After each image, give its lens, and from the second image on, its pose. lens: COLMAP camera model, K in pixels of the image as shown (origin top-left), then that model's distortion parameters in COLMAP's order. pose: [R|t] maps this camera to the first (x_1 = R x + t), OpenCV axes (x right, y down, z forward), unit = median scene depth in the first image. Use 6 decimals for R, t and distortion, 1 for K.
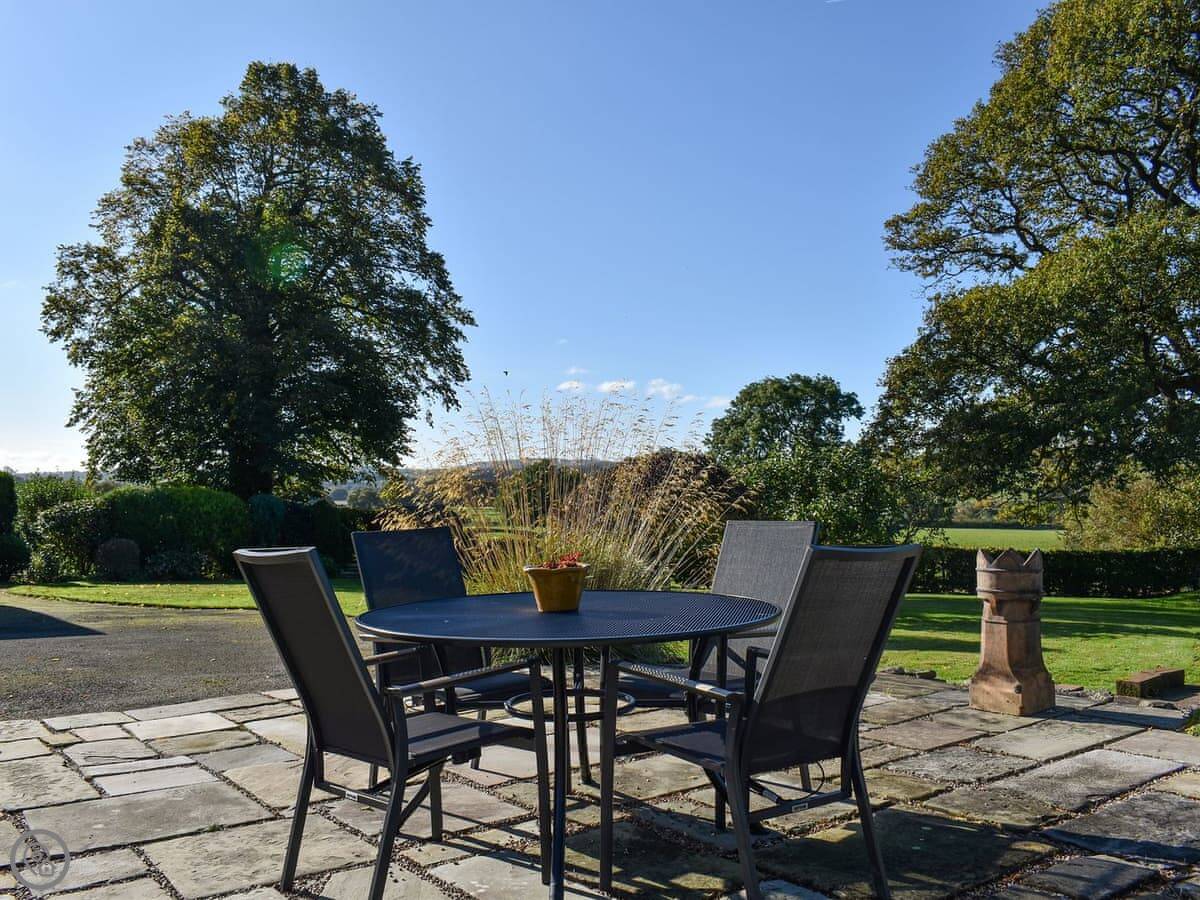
lens RADIAL K [[1039.8, 0, 602.0], [0, 1039.8, 439.9], [0, 0, 1]] dist [-0.088417, 0.008770]
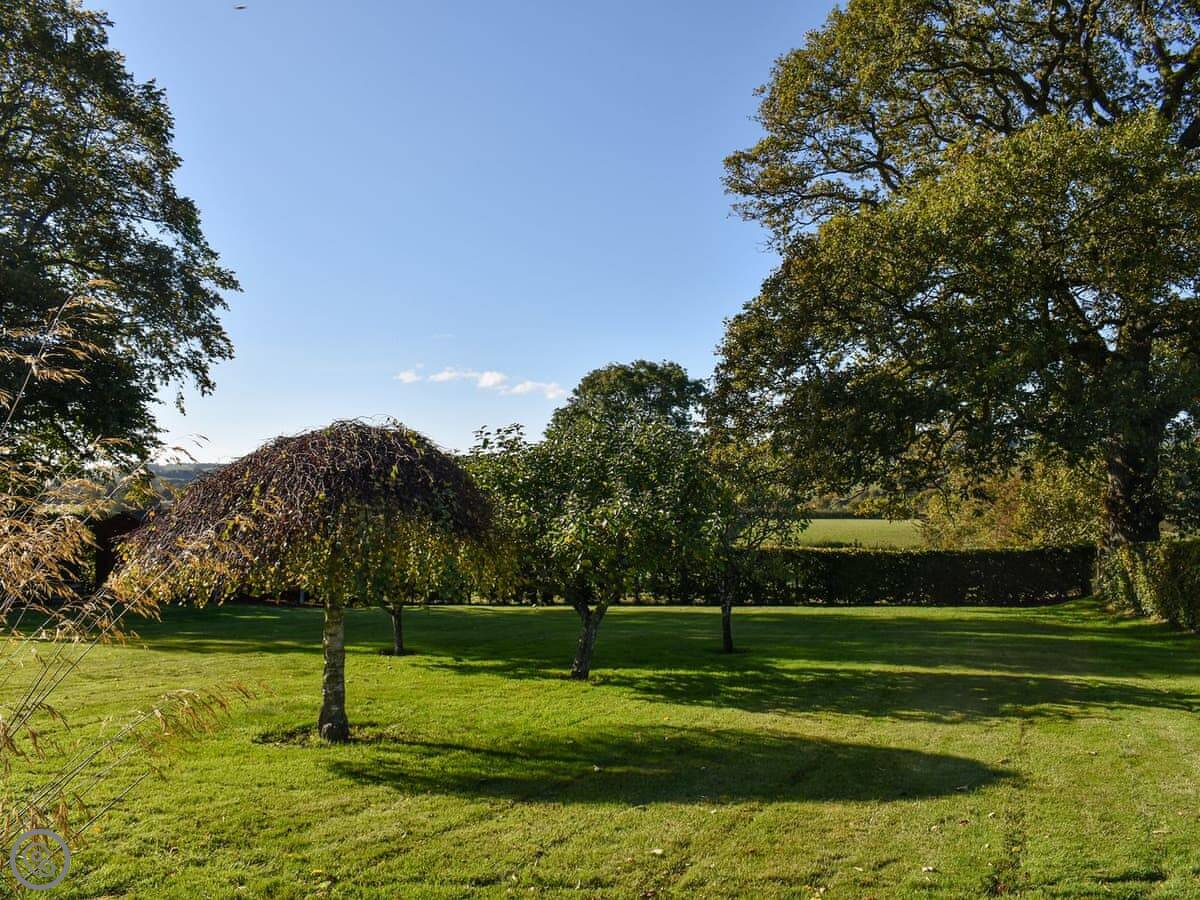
lens RADIAL K [[1039.8, 0, 602.0], [0, 1039.8, 439.9], [0, 0, 1]] dist [-0.088417, 0.008770]
pose [[0.990614, -0.009663, 0.136348, 0.057614], [0.008925, 0.999942, 0.006028, 0.007570], [-0.136398, -0.004755, 0.990643, 0.176394]]
